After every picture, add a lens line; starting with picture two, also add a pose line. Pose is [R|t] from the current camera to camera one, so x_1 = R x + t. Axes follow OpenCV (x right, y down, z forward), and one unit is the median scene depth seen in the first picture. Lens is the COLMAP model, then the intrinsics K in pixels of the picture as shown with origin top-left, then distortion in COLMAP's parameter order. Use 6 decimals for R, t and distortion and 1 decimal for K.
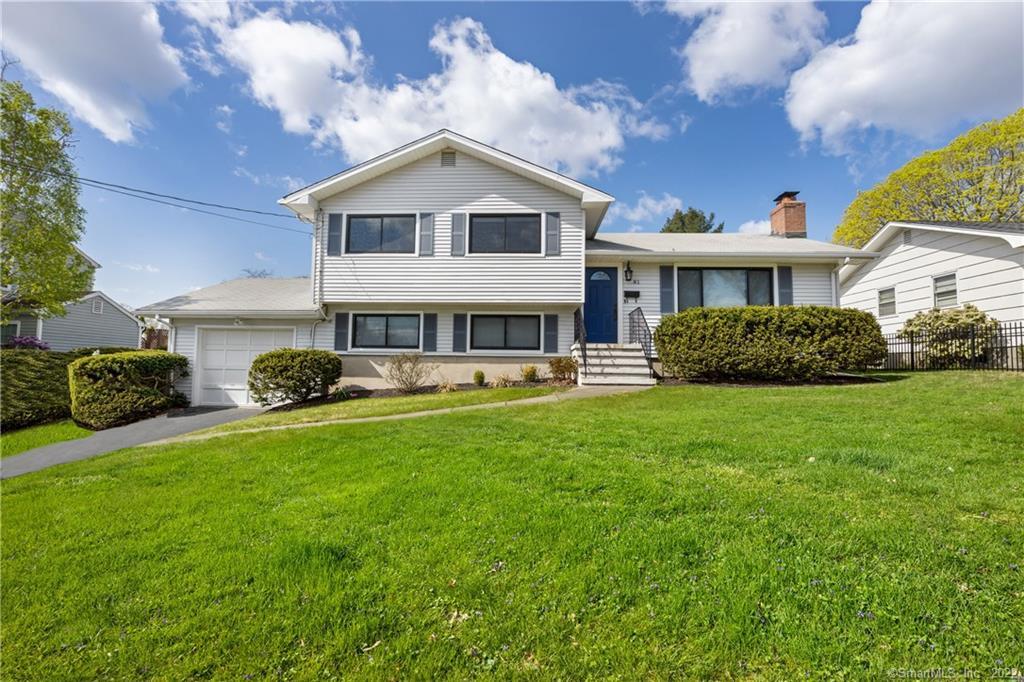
lens RADIAL K [[458.2, 0, 512.0], [0, 458.2, 341.0], [0, 0, 1]] dist [-0.019881, -0.000156]
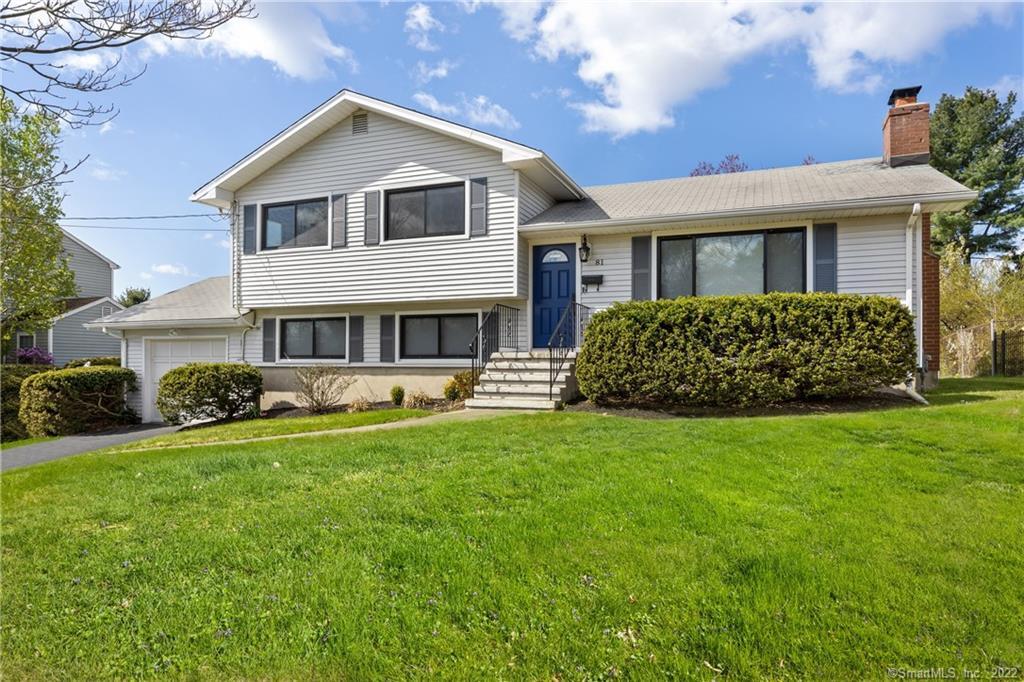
lens RADIAL K [[652.7, 0, 511.7], [0, 652.7, 363.0], [0, 0, 1]] dist [-0.001558, -0.000440]
pose [[0.944892, -0.011526, -0.327181, 0.483947], [0.032705, 0.997704, 0.059303, -0.036921], [0.325746, -0.066735, 0.943099, -0.025515]]
